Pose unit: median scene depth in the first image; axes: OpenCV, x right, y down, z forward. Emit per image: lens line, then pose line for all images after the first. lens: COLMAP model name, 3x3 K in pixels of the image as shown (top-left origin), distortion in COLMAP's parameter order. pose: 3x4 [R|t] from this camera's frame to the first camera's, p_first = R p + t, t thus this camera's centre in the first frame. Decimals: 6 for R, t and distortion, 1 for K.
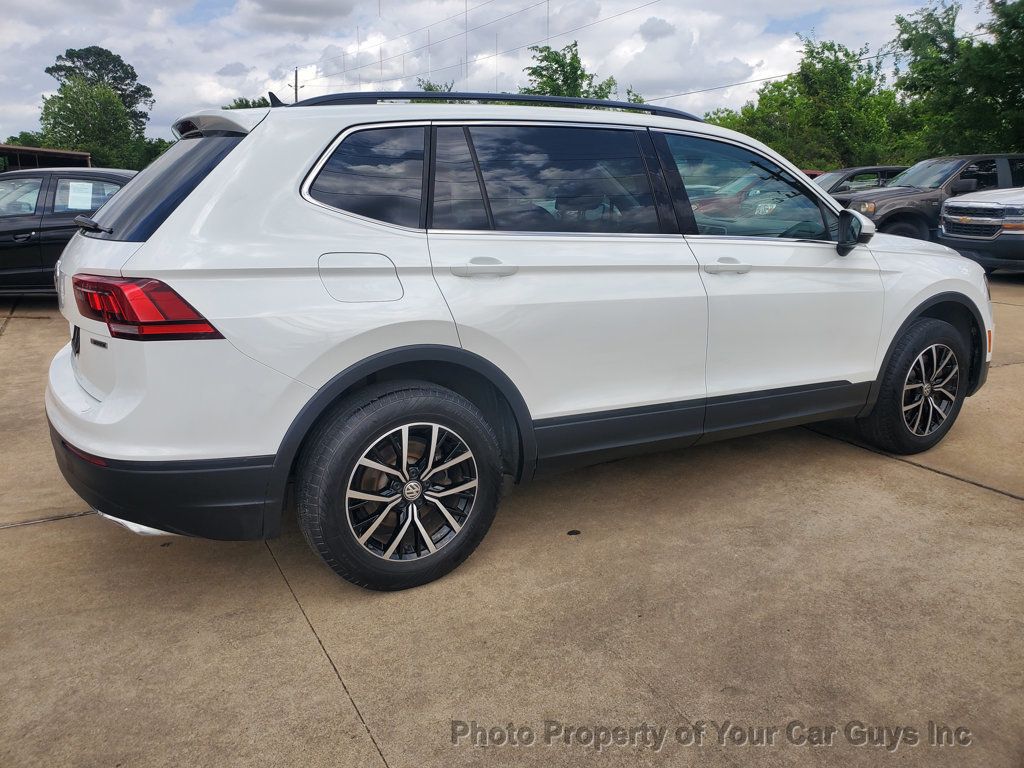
lens RADIAL K [[801.3, 0, 511.7], [0, 801.3, 382.4], [0, 0, 1]] dist [0.015038, 0.000454]
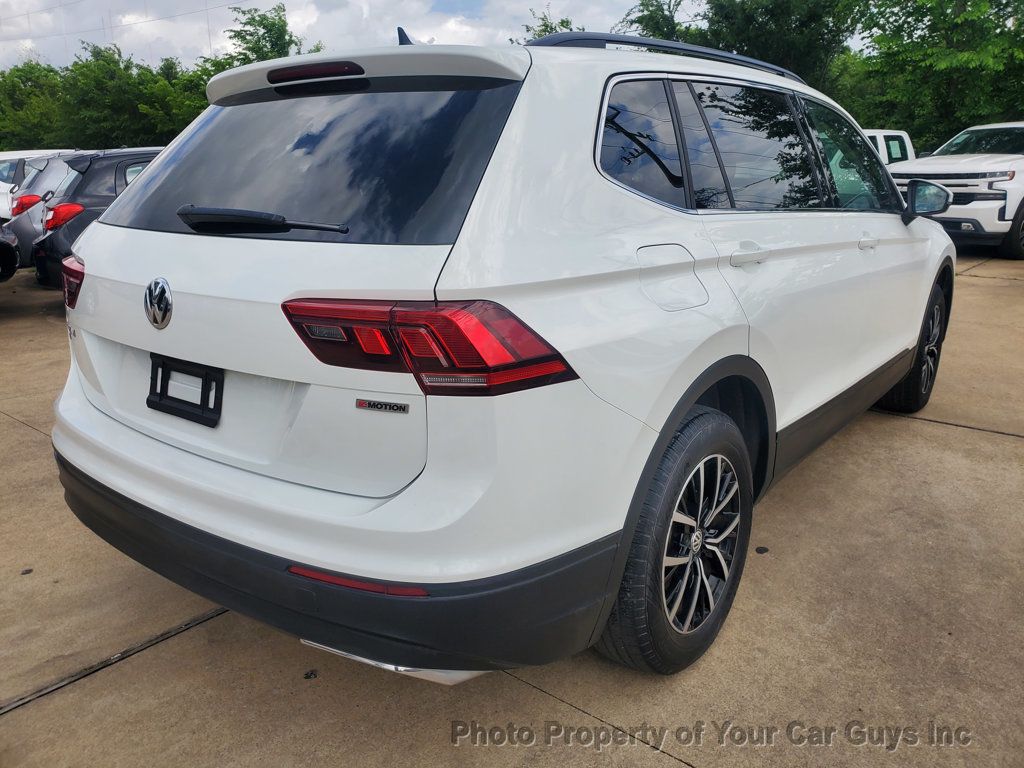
lens RADIAL K [[801.3, 0, 523.2], [0, 801.3, 375.9], [0, 0, 1]] dist [0.015038, 0.000454]
pose [[0.923334, -0.106124, 0.369043, -0.472897], [0.098464, 0.994353, 0.039588, -0.063998], [-0.371160, -0.000216, 0.928569, 0.273613]]
